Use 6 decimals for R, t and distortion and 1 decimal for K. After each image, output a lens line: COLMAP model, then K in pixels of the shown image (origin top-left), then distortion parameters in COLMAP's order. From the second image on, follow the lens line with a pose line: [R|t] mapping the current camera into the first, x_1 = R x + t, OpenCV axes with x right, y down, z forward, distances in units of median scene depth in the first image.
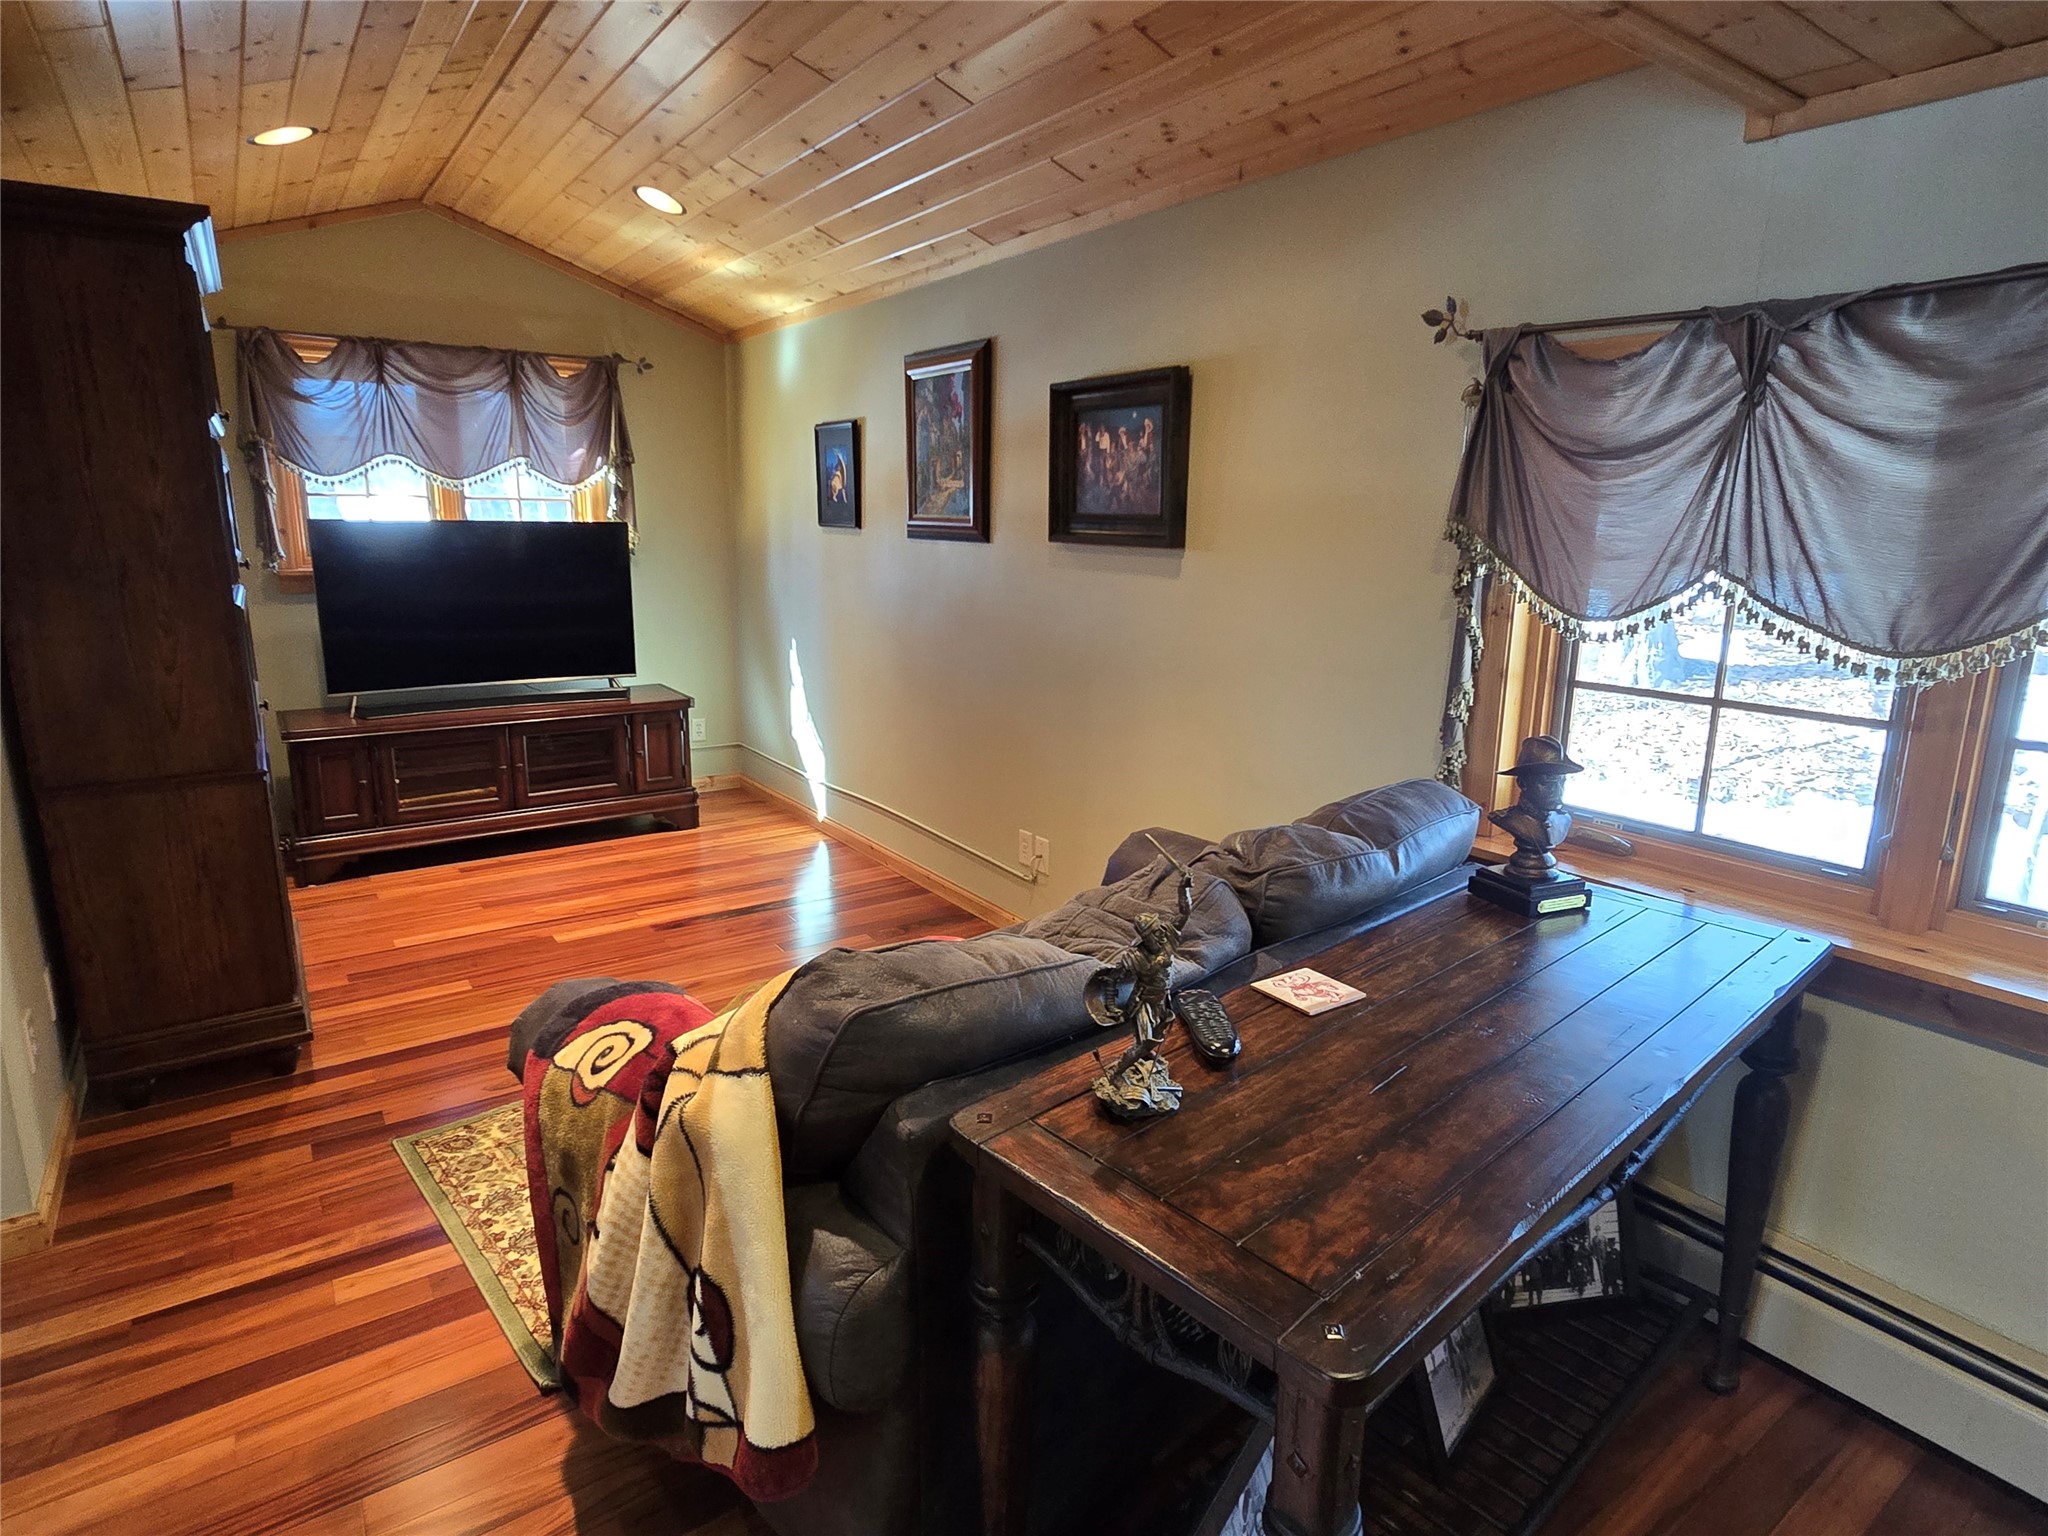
lens RADIAL K [[1113.1, 0, 1030.7], [0, 1113.1, 757.9], [0, 0, 1]] dist [-0.001877, -0.003847]
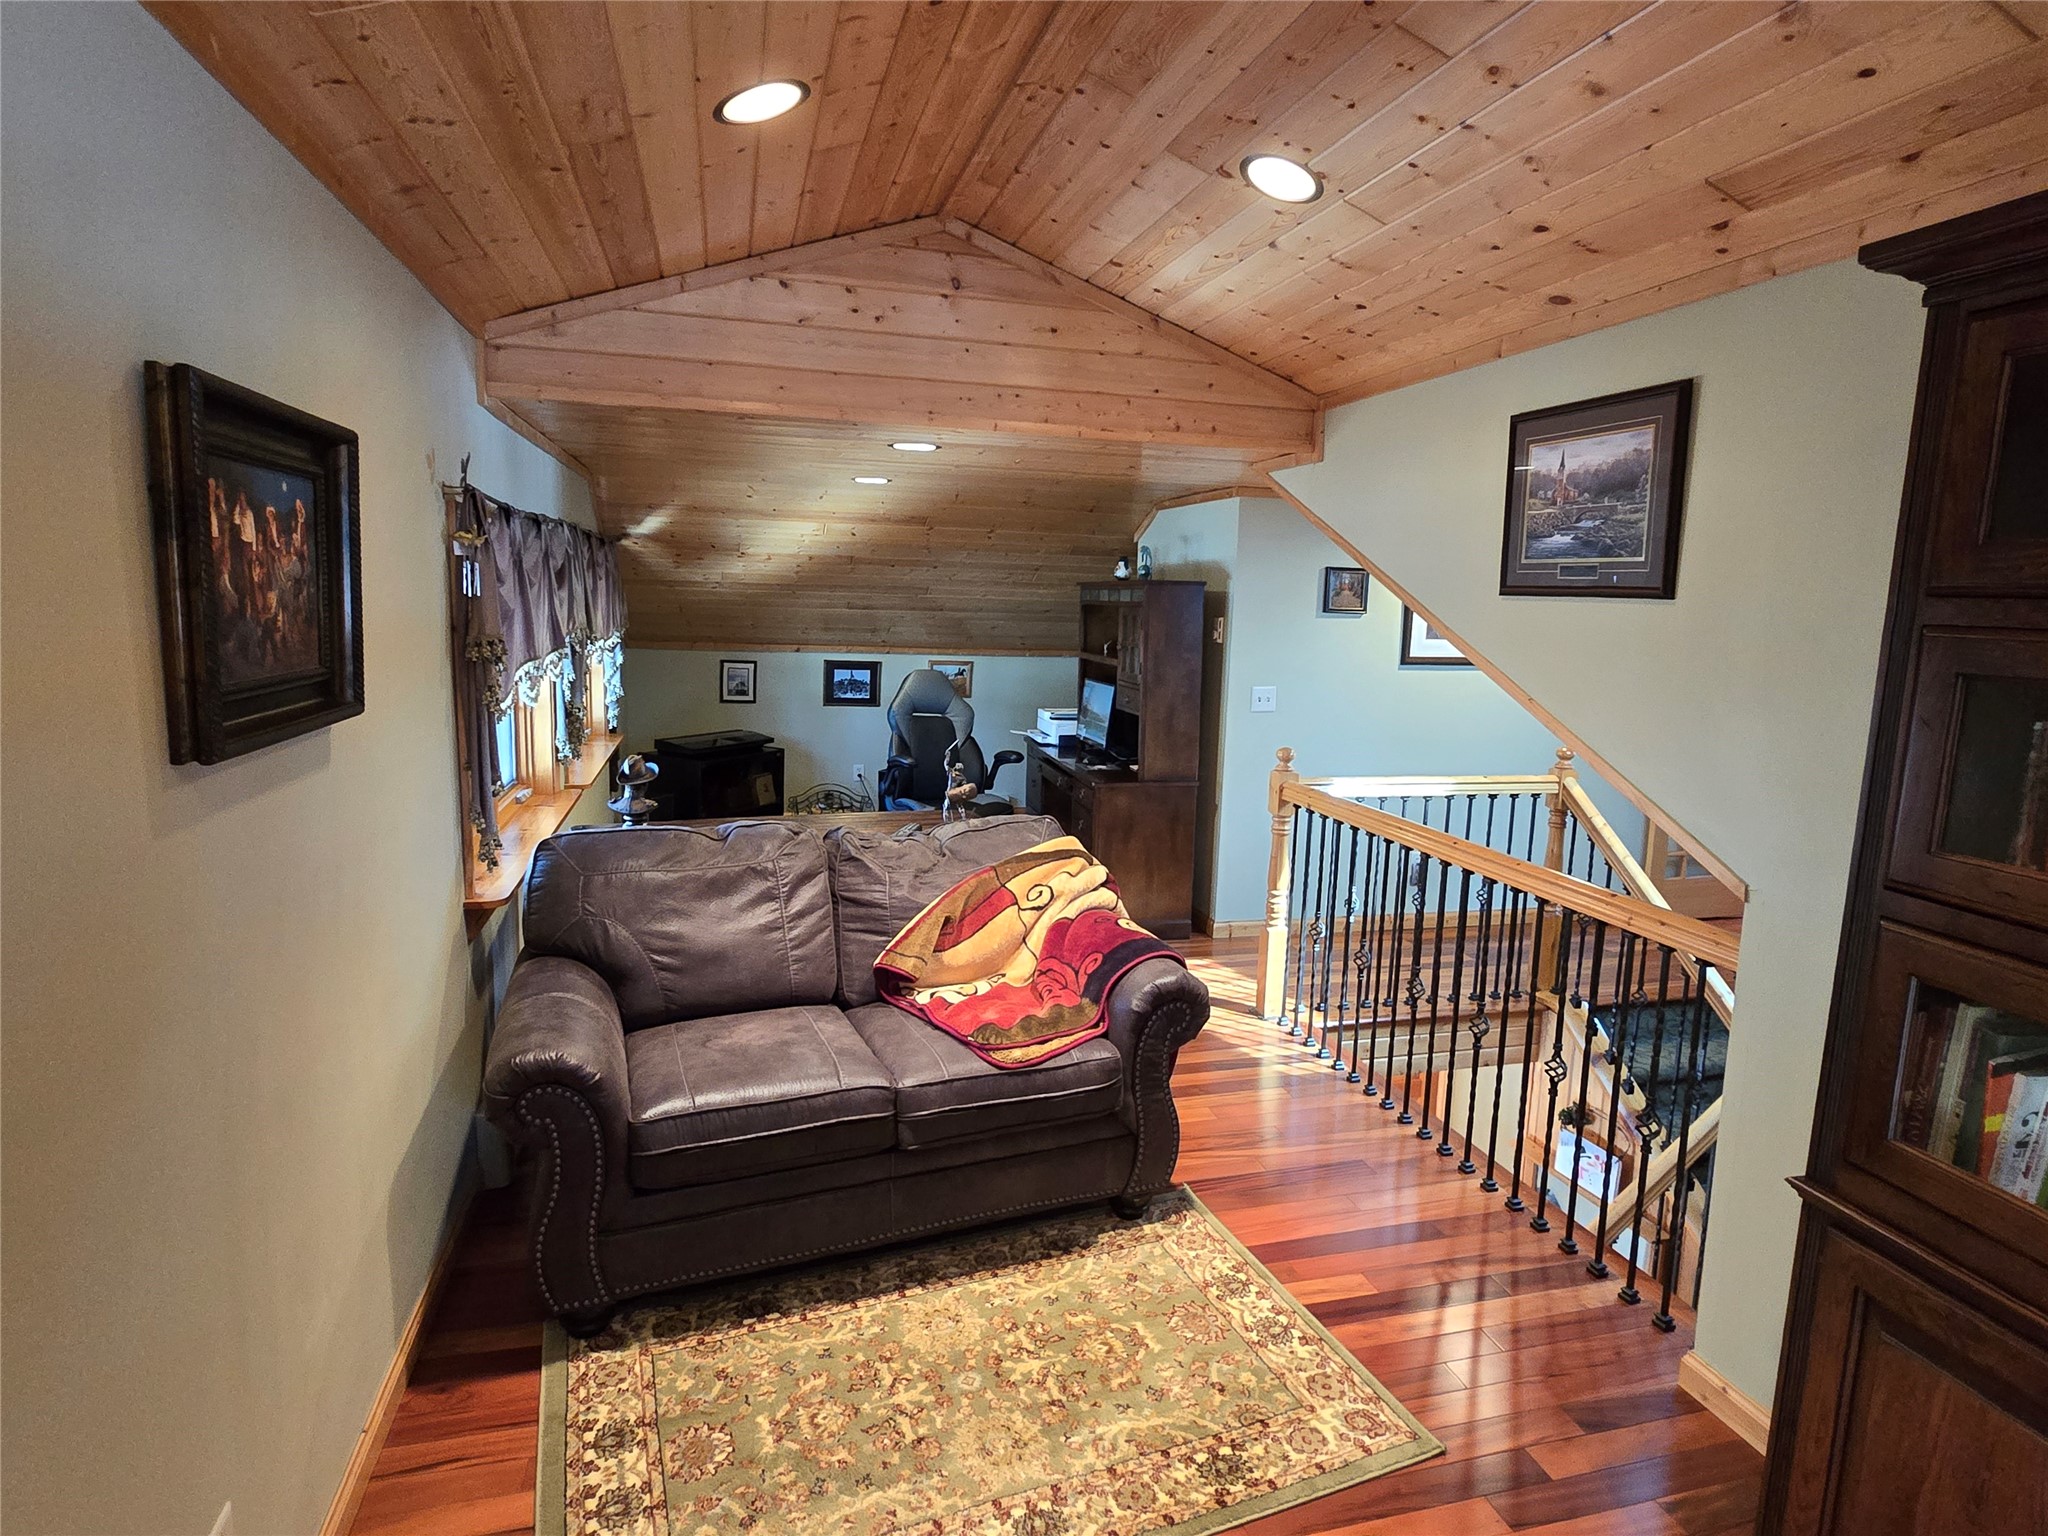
lens RADIAL K [[1113.1, 0, 1025.7], [0, 1113.1, 759.6], [0, 0, 1]] dist [-0.001877, -0.003847]
pose [[-0.933983, -0.095915, 0.344204, -0.285540], [0.030620, 0.938271, 0.344543, -0.237432], [-0.356004, 0.332337, -0.873392, 0.915138]]
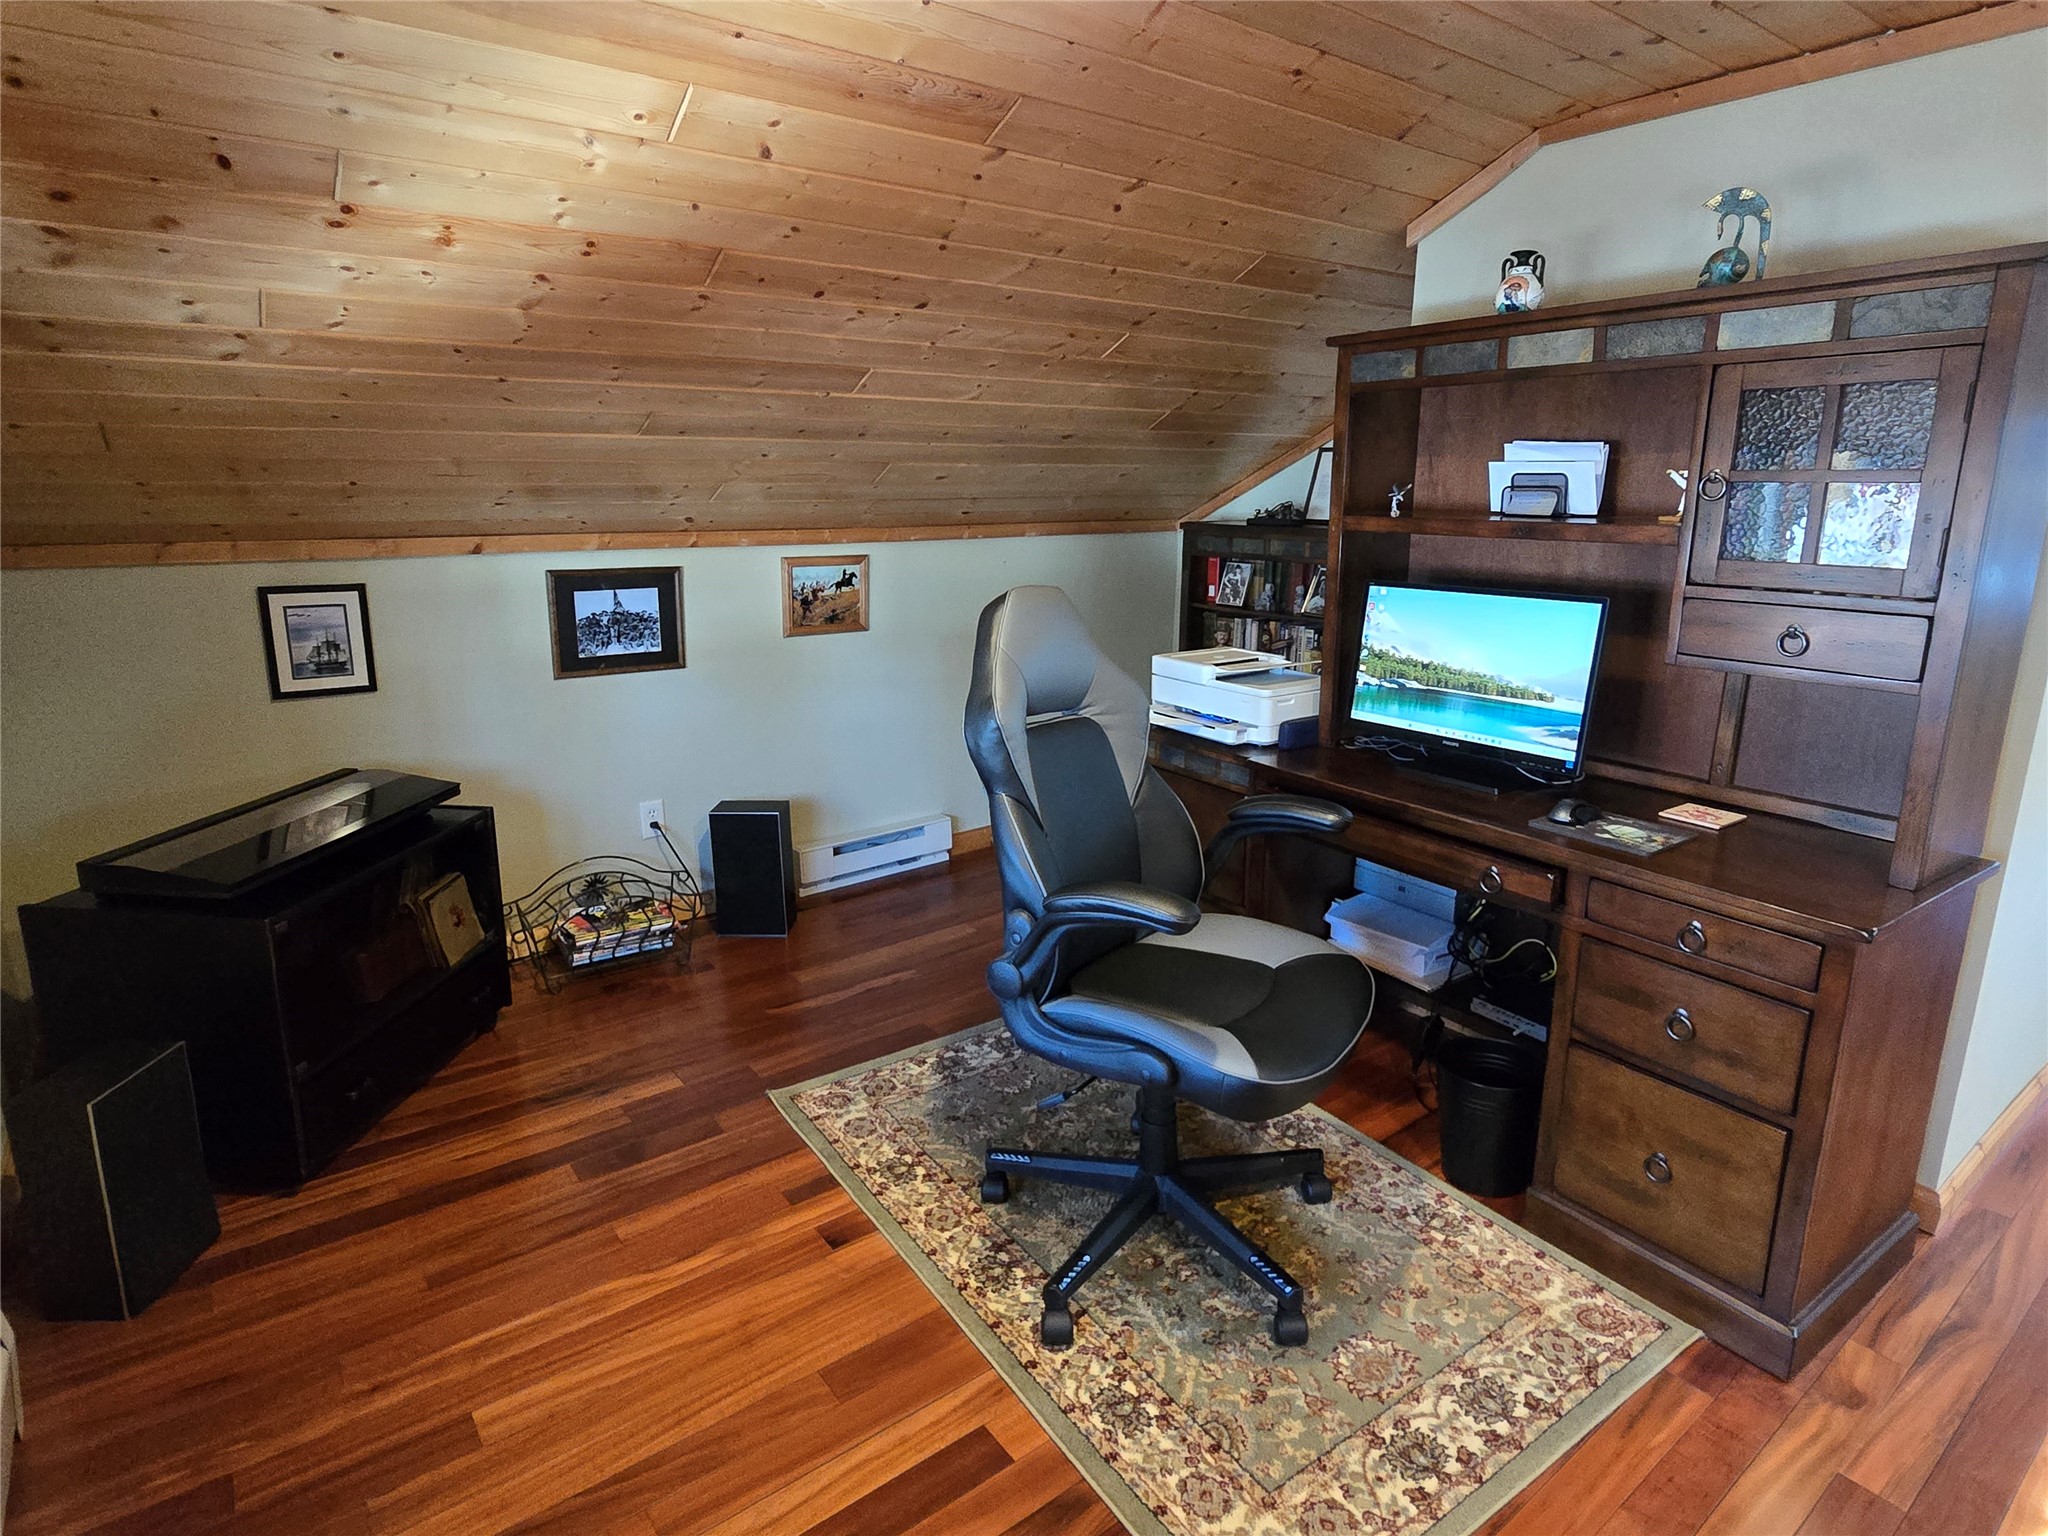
lens RADIAL K [[1113.1, 0, 1031.7], [0, 1113.1, 754.2], [0, 0, 1]] dist [-0.001877, -0.003847]
pose [[-0.999375, -0.009972, -0.033905, 0.285075], [-0.023884, 0.897697, 0.439965, -0.029025], [0.026049, 0.440500, -0.897375, 0.221576]]
